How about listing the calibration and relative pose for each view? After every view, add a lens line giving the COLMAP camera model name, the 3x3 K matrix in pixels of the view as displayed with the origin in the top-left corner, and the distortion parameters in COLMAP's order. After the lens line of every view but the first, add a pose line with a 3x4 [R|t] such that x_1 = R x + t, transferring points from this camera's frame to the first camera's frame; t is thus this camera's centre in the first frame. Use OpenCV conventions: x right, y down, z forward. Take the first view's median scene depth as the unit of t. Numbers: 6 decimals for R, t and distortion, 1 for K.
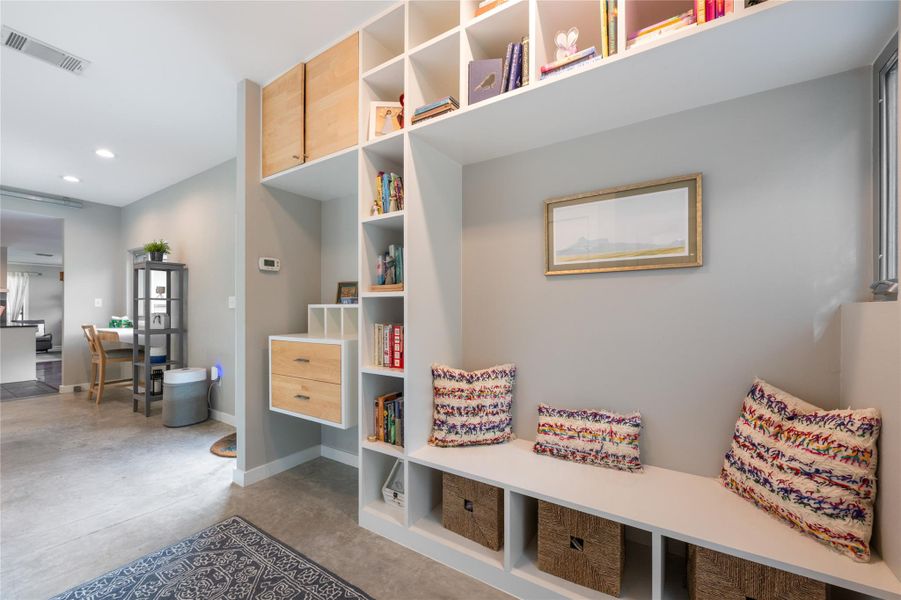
lens RADIAL K [[365.0, 0, 450.1], [0, 365.0, 303.1], [0, 0, 1]] dist [0.002243, 0.000290]
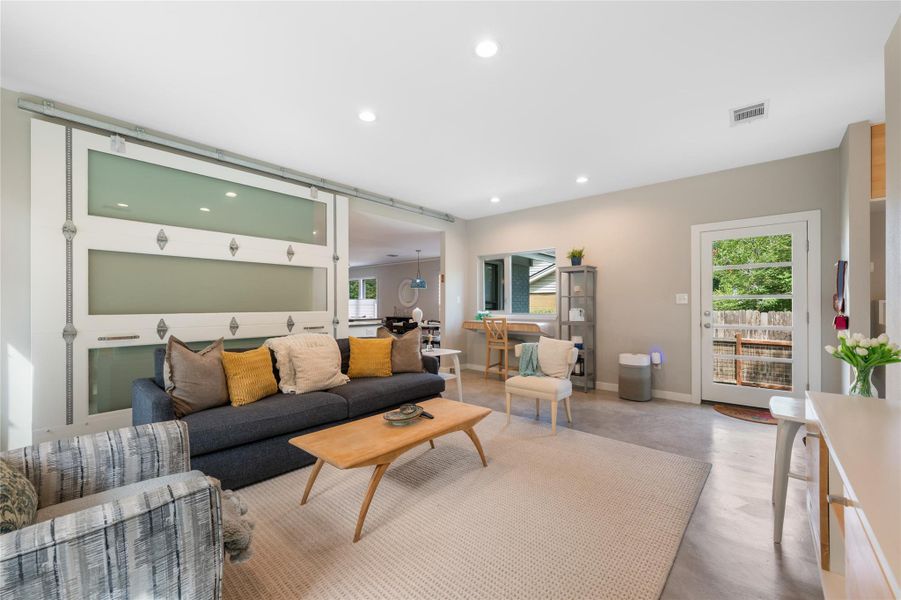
lens RADIAL K [[365.0, 0, 451.4], [0, 365.0, 302.8], [0, 0, 1]] dist [0.002243, 0.000290]
pose [[0.992498, 0.002277, -0.122238, -0.889735], [-0.001304, 0.999967, 0.008042, -0.001198], [0.122253, -0.007822, 0.992468, -0.210097]]
